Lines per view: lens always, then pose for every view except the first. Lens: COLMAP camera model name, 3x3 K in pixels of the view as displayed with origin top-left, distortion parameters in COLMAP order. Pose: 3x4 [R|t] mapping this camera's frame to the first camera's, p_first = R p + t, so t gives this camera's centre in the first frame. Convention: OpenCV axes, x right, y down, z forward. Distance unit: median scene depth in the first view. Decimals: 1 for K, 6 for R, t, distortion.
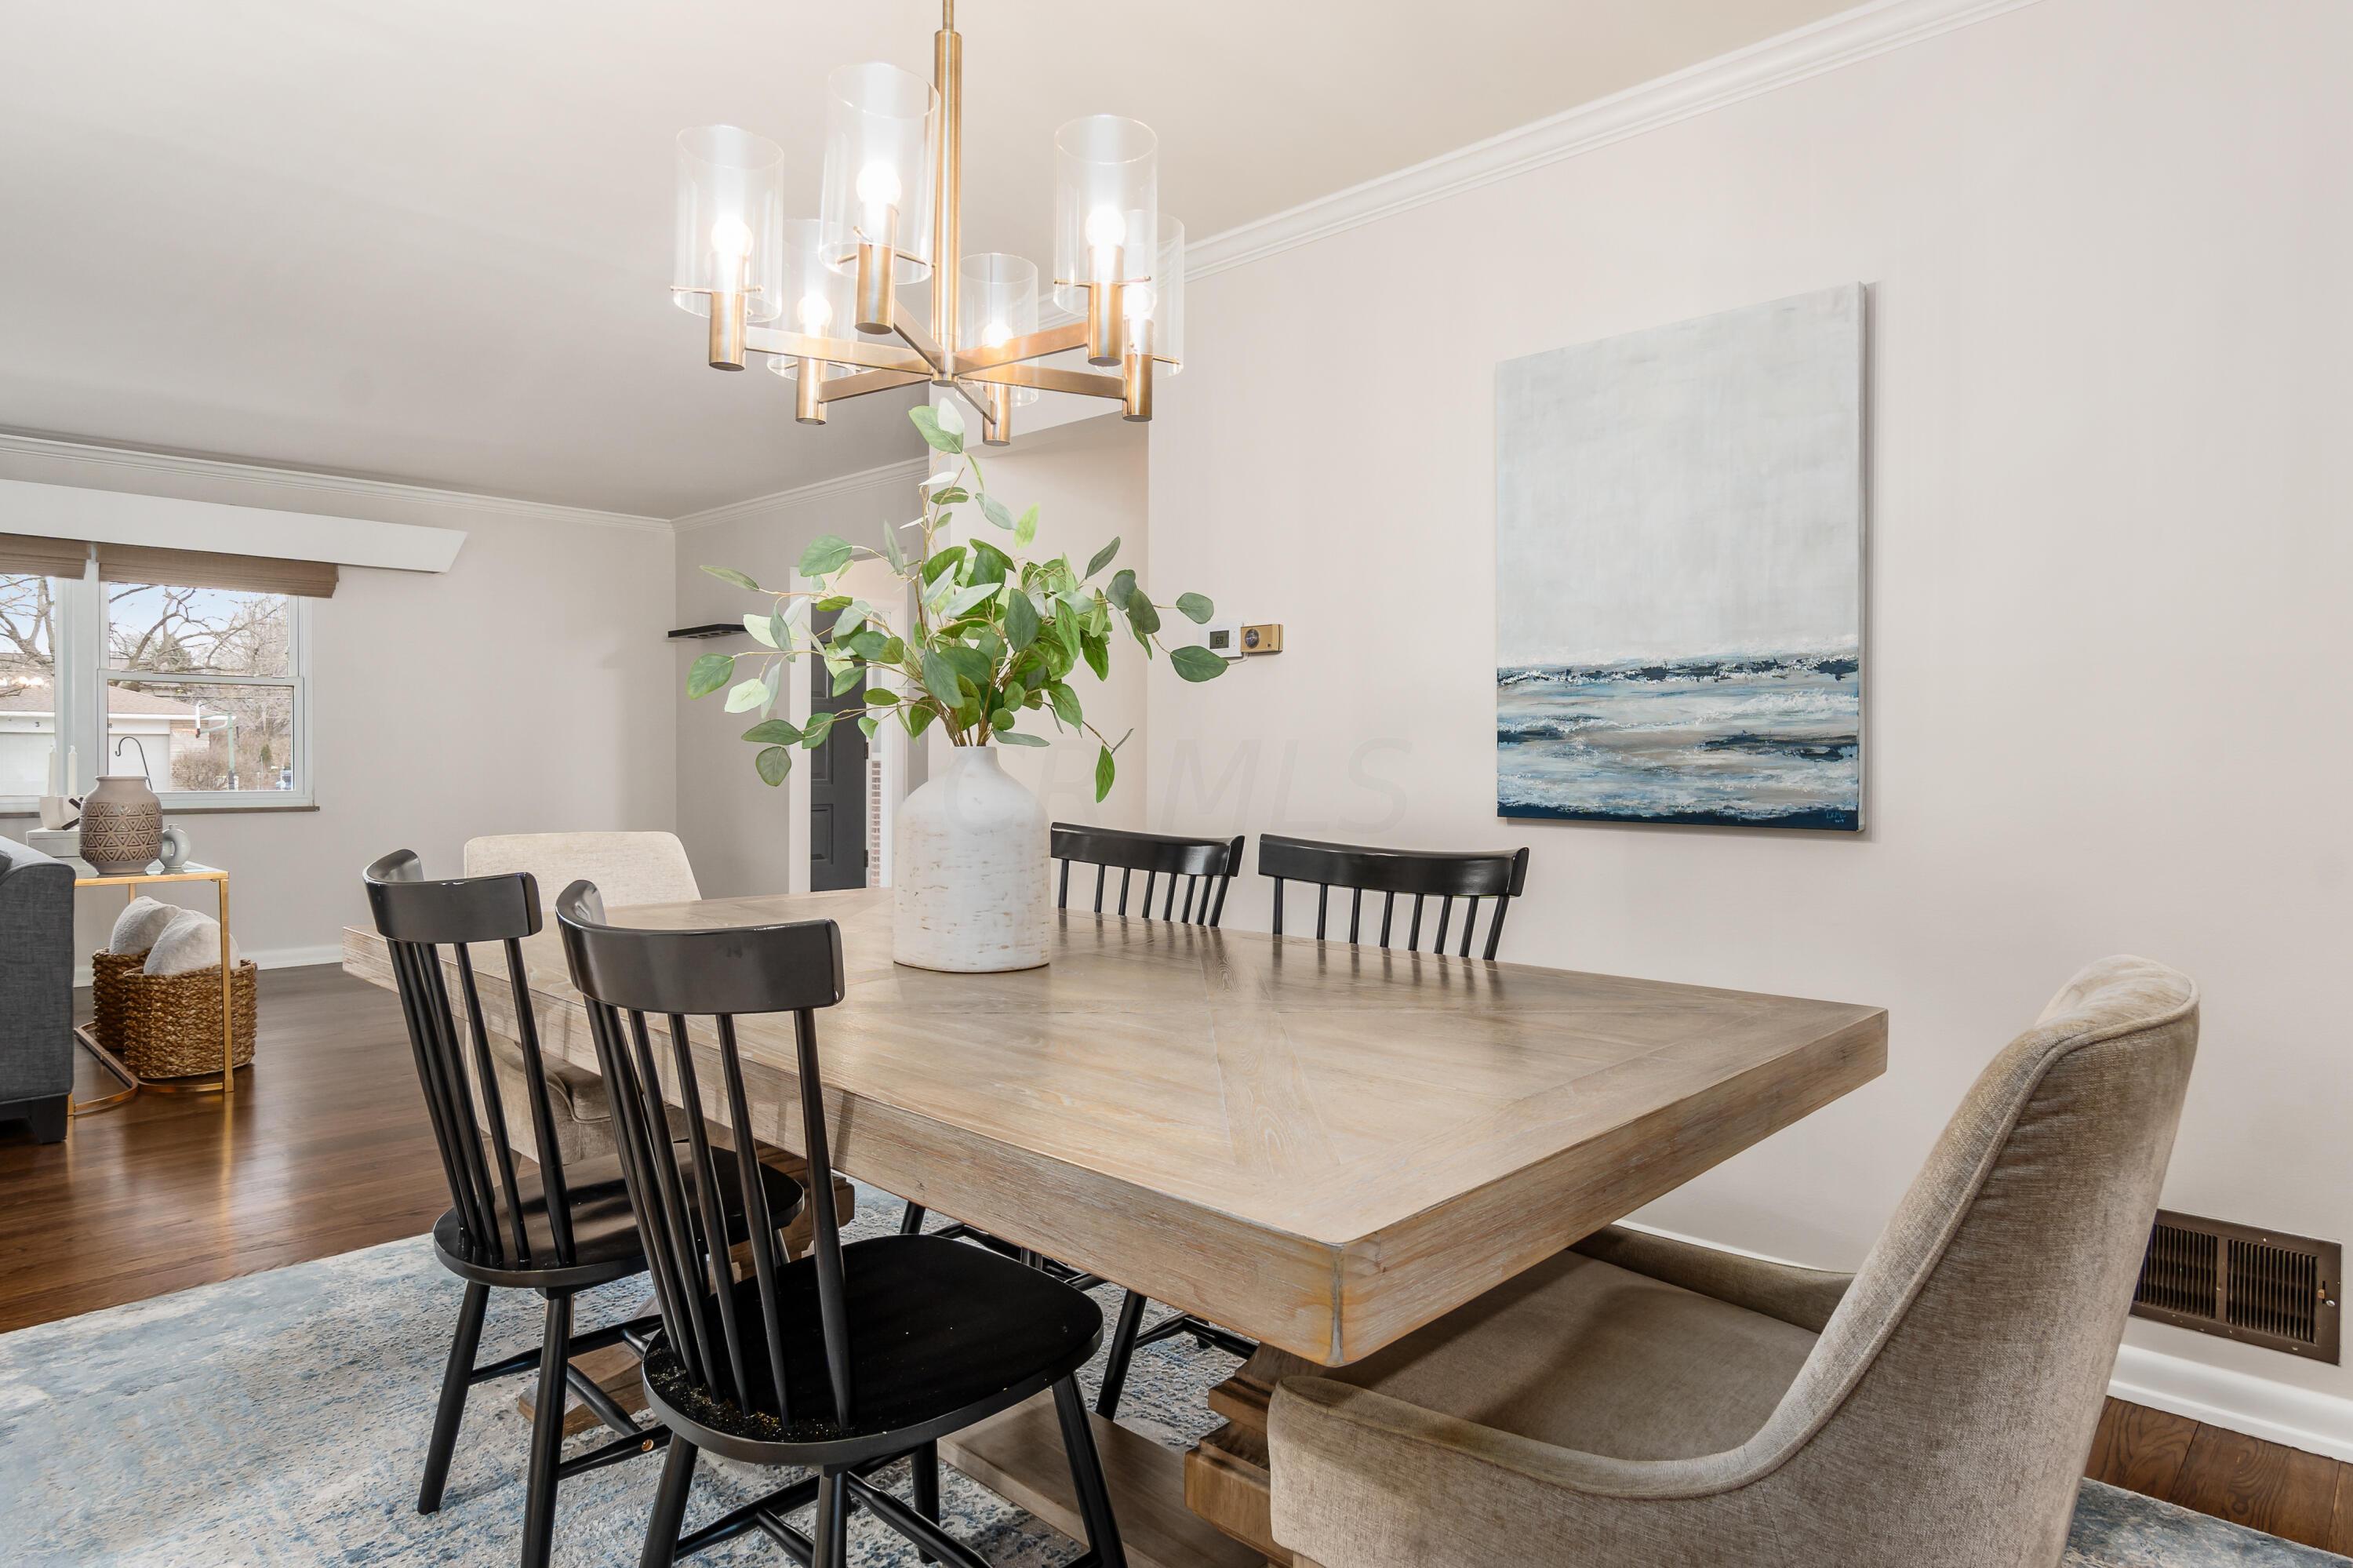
lens RADIAL K [[1342.9, 0, 1176.5], [0, 1342.9, 784.0], [0, 0, 1]] dist [0.000984, 0.000450]
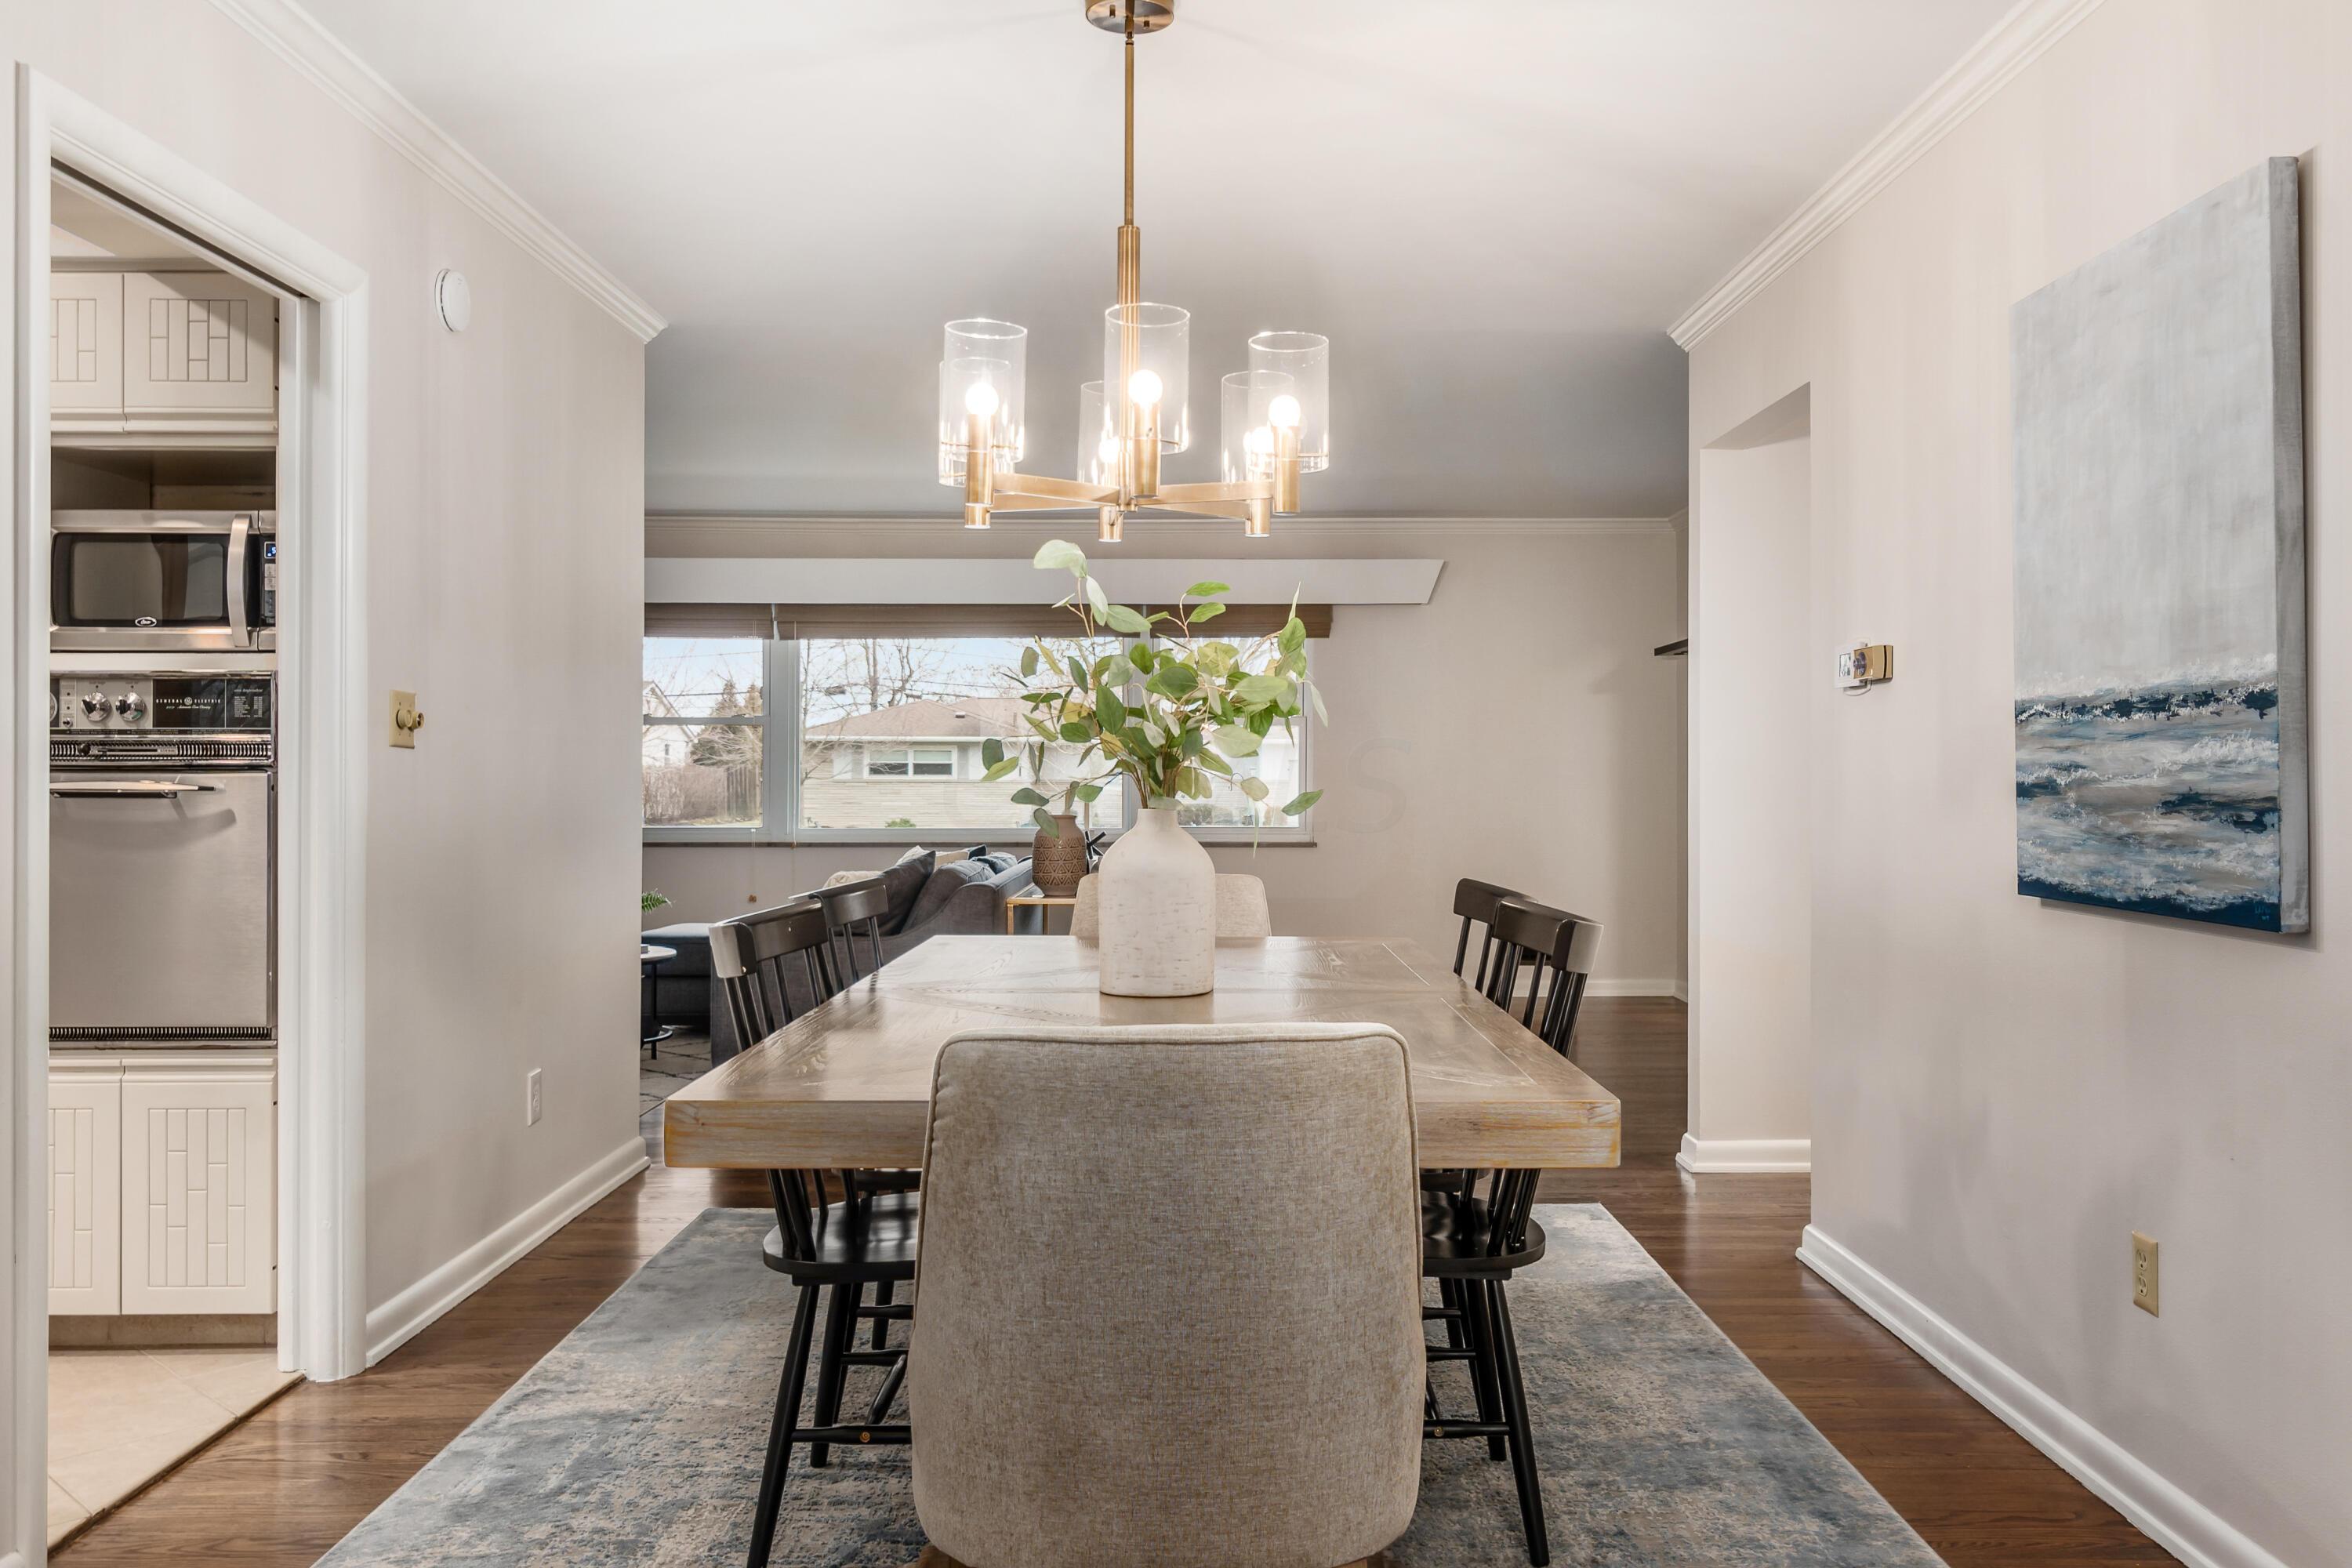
lens RADIAL K [[1817.8, 0, 1189.2], [0, 1817.8, 771.3], [0, 0, 1]] dist [0.001175, 0.001110]
pose [[0.683311, -0.005037, -0.730110, 0.765050], [-0.012697, 0.999743, -0.018780, -0.022998], [0.730017, 0.022103, 0.683071, -0.062269]]
